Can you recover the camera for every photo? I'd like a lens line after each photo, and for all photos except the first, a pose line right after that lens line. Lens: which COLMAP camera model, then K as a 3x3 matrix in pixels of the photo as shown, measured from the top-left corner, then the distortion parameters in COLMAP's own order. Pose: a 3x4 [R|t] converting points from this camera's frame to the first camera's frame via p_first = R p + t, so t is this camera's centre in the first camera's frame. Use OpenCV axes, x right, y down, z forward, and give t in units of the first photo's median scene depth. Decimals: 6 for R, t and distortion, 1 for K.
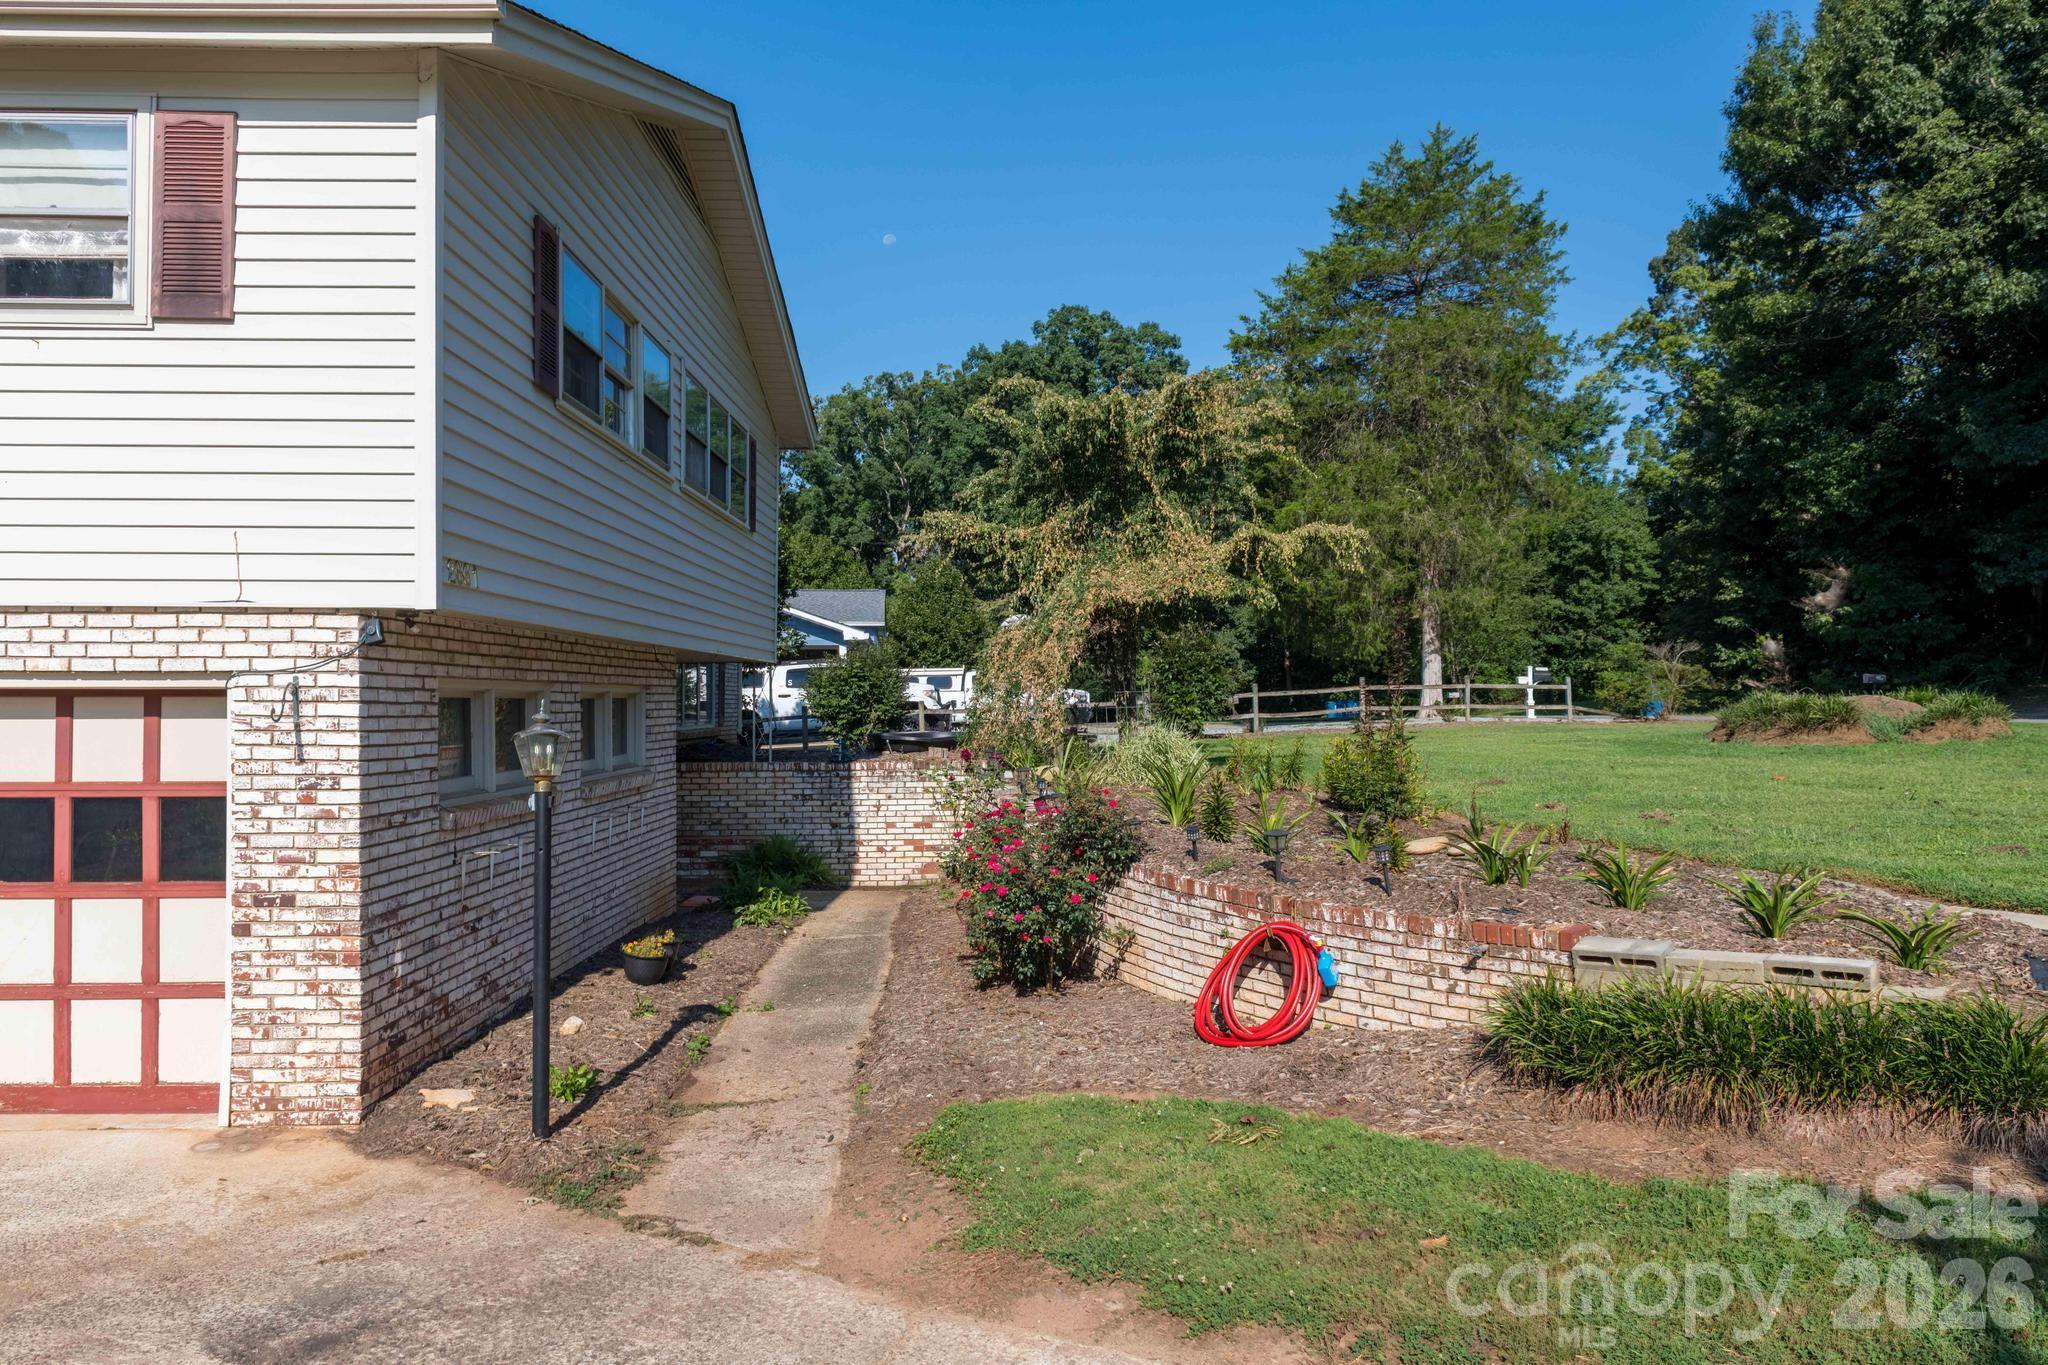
lens RADIAL K [[1480.8, 0, 1024.1], [0, 1480.8, 677.7], [0, 0, 1]] dist [0.004284, -0.004087]
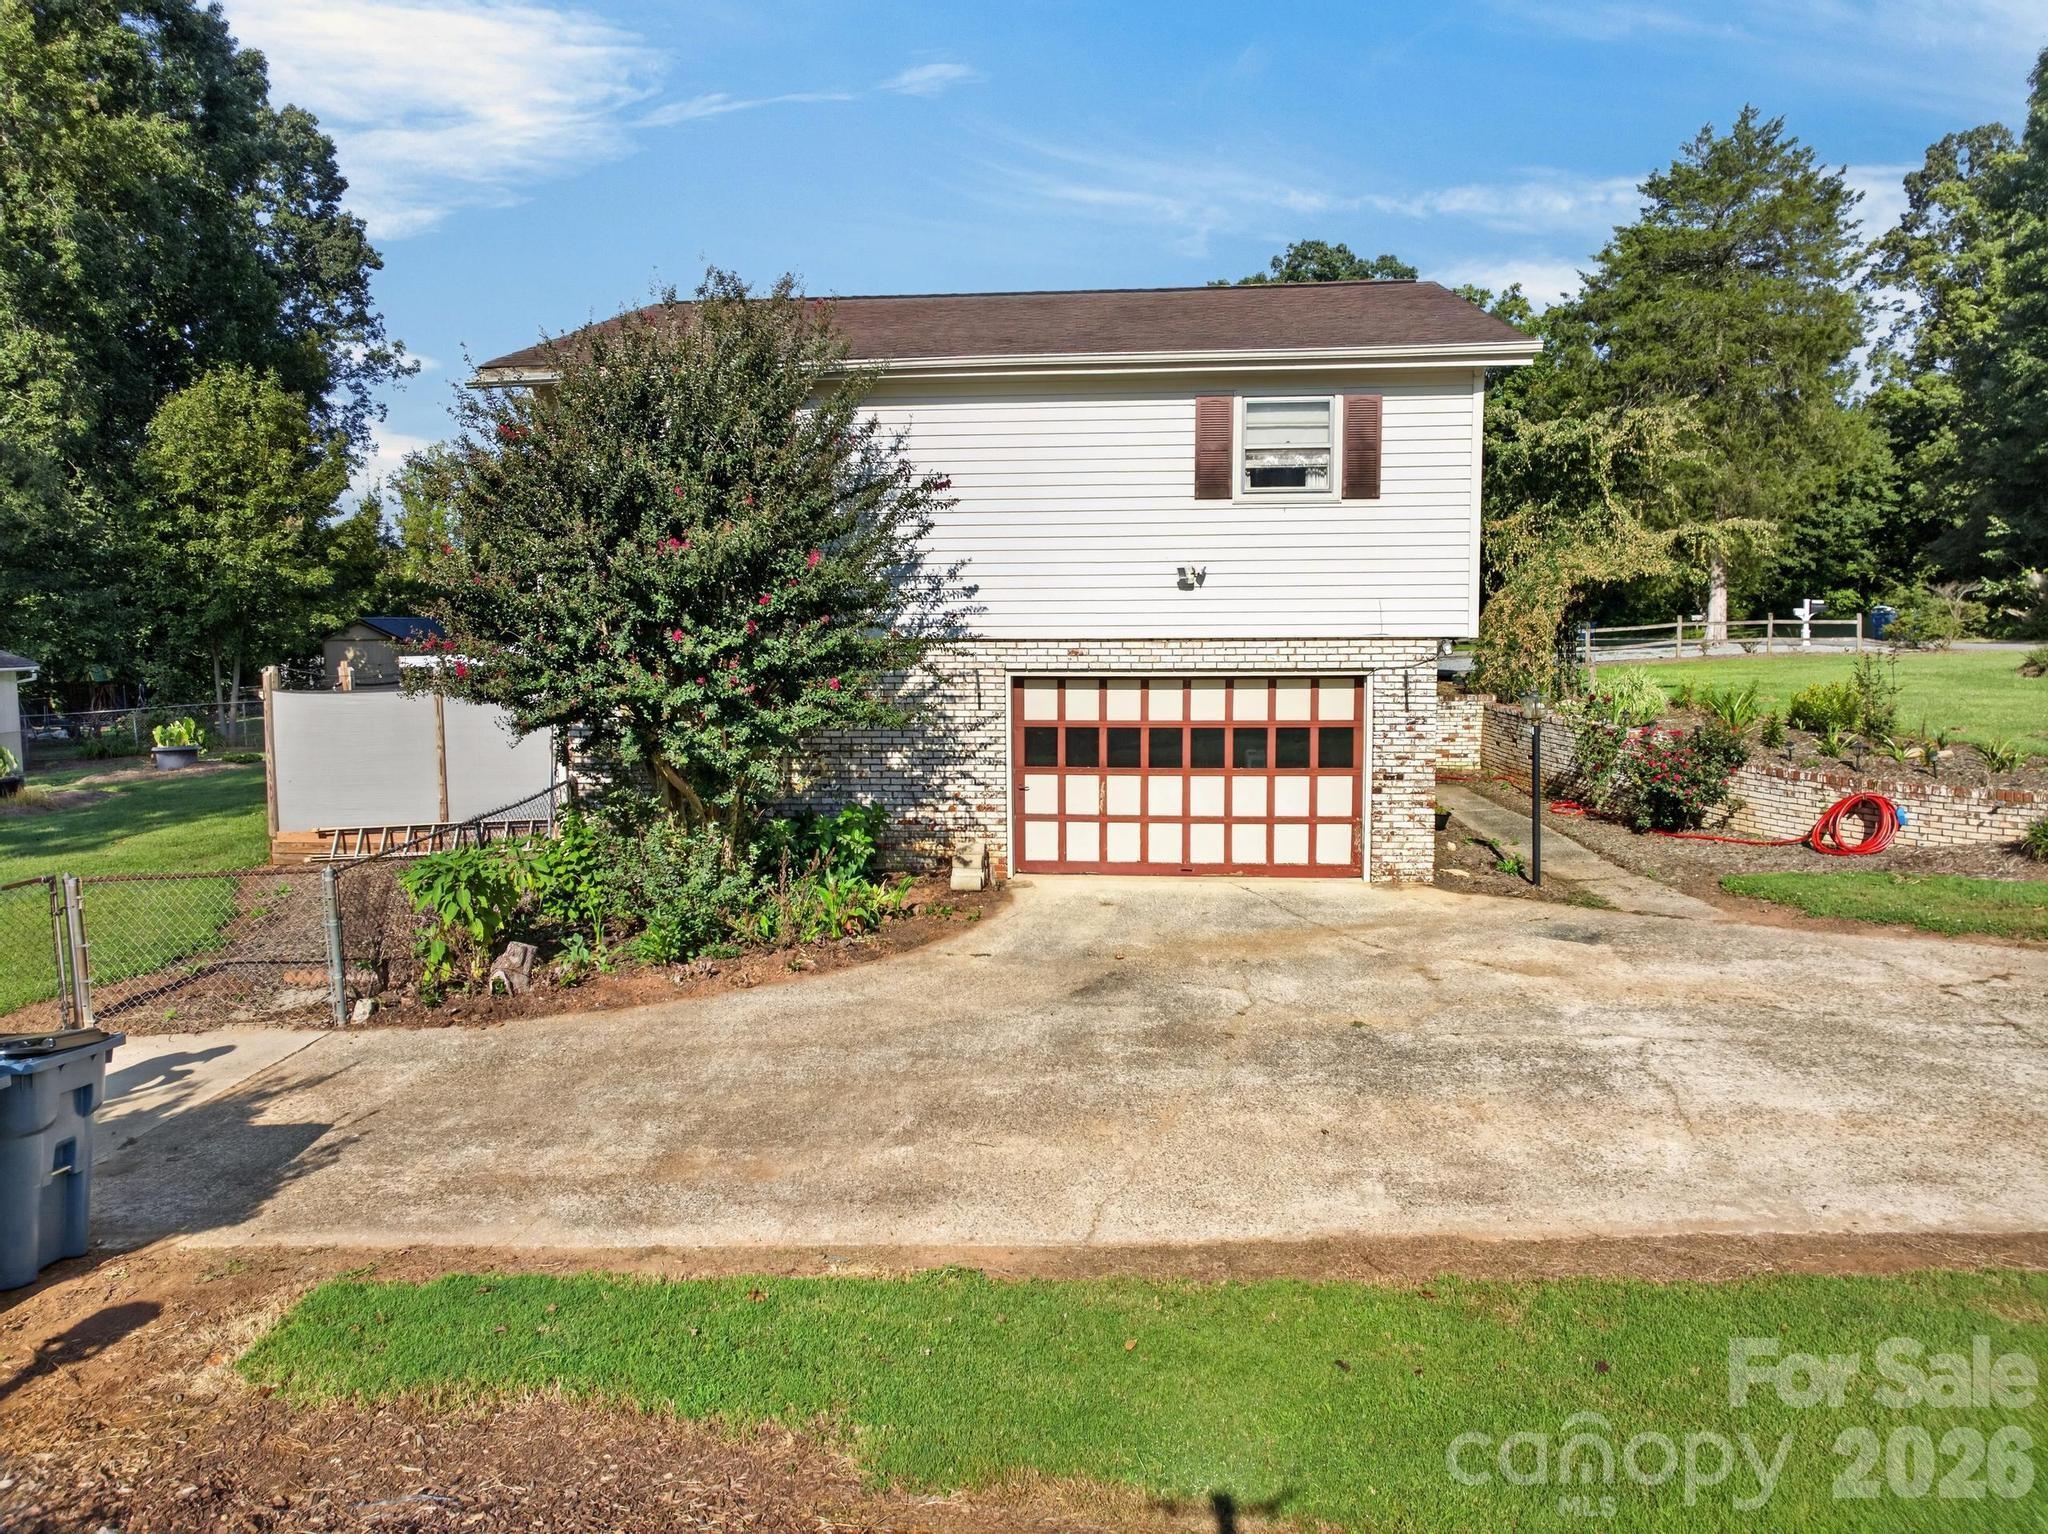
lens RADIAL K [[1443.4, 0, 1021.5], [0, 1443.4, 774.3], [0, 0, 1]] dist [-0.012332, 0.006017]
pose [[0.993054, 0.003979, -0.117591, -0.283711], [0.010716, 0.992216, 0.124066, -0.040538], [0.117169, -0.124465, 0.985282, -0.387418]]
